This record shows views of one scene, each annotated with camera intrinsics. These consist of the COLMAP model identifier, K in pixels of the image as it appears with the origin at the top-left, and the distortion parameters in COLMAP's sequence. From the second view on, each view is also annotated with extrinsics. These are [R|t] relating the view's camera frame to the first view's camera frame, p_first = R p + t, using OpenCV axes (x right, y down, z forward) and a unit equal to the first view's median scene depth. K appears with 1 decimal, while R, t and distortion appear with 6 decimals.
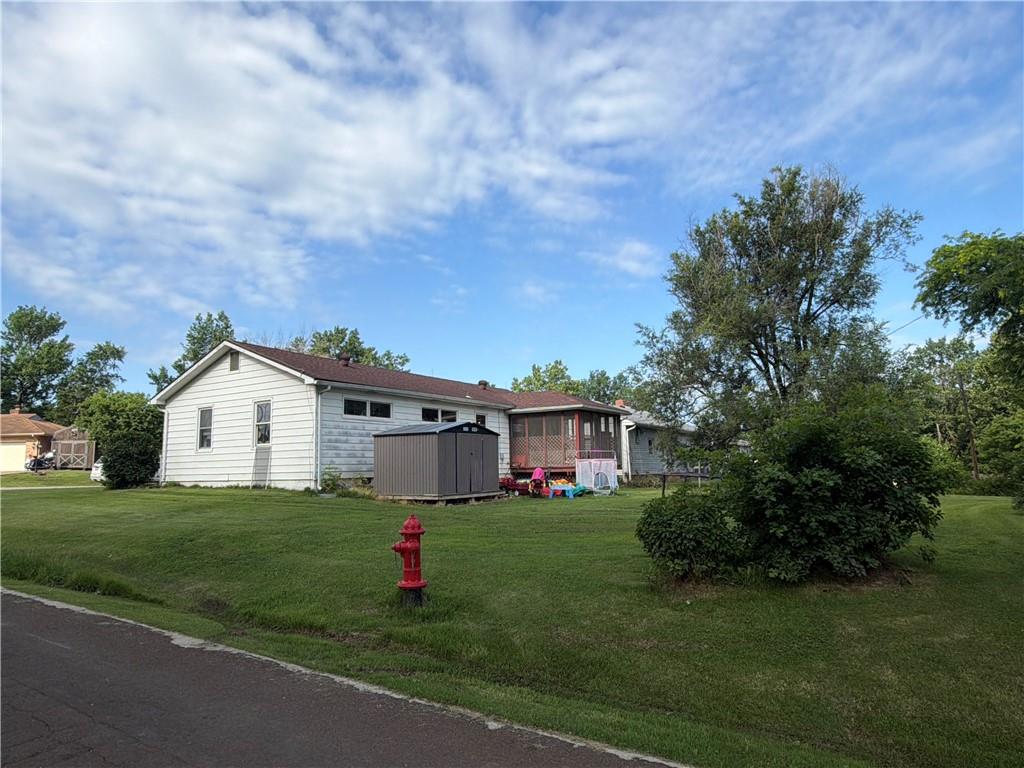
lens RADIAL K [[628.3, 0, 510.6], [0, 628.3, 378.2], [0, 0, 1]] dist [-0.000574, 0.000136]
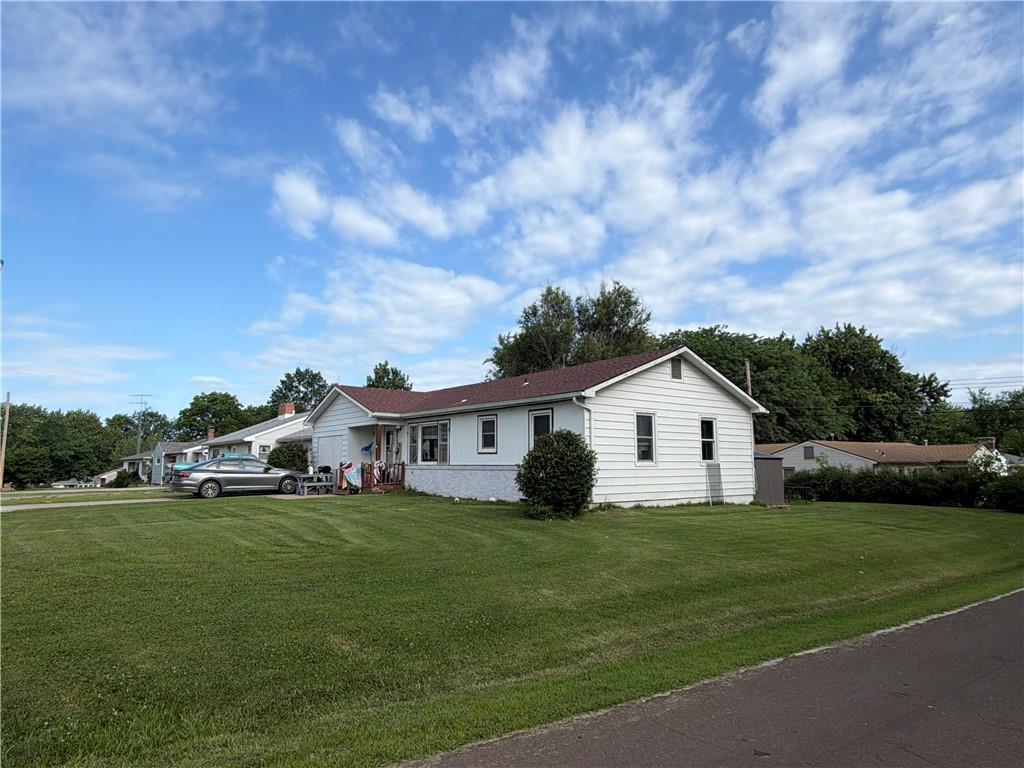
lens RADIAL K [[628.3, 0, 510.8], [0, 628.3, 389.9], [0, 0, 1]] dist [-0.000574, 0.000136]
pose [[0.337426, 0.142756, 0.930465, -1.379570], [-0.127022, 0.986299, -0.105258, 0.132010], [-0.932743, -0.082672, 0.350936, 0.902286]]
